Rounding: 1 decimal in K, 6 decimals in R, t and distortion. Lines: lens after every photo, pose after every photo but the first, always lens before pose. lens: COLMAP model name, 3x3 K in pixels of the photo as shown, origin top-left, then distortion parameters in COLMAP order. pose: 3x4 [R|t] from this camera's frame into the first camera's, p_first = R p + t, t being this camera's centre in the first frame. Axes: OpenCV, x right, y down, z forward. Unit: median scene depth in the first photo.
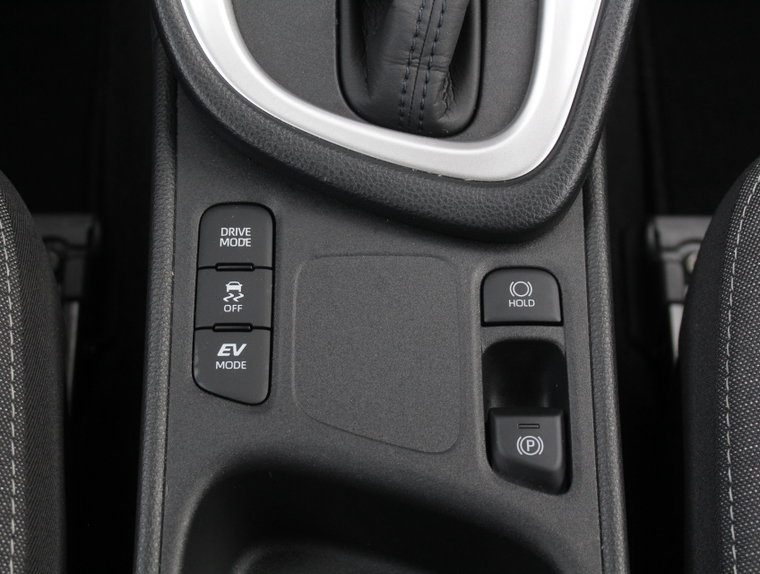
lens RADIAL K [[1212.7, 0, 382.6], [0, 1212.7, 287.1], [0, 0, 1]] dist [-0.041197, 0.000000]
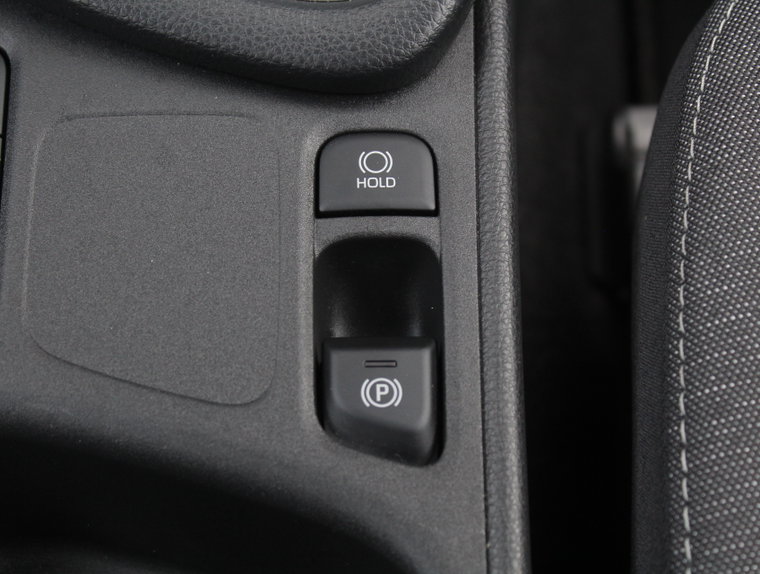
lens RADIAL K [[1512.3, 0, 379.1], [0, 1512.3, 284.4], [0, 0, 1]] dist [-0.003398, 0.000000]
pose [[0.999932, -0.009472, 0.006855, 0.111997], [0.009500, 0.999947, -0.003958, 0.073335], [-0.006817, 0.004023, 0.999969, 0.176046]]
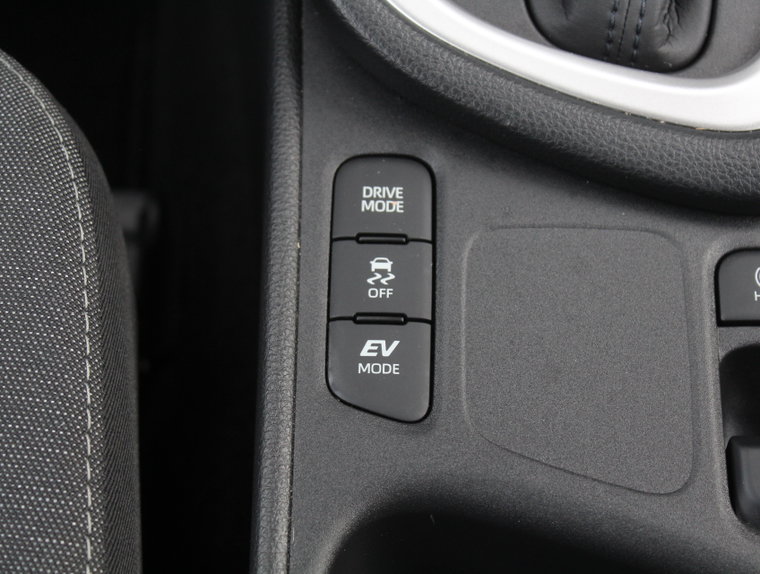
lens RADIAL K [[1512.3, 0, 378.4], [0, 1512.3, 289.3], [0, 0, 1]] dist [-0.003398, 0.000000]
pose [[0.999340, 0.024426, -0.026874, -0.101240], [-0.025381, 0.999037, -0.035803, 0.048825], [0.025974, 0.036462, 0.998997, 0.077725]]
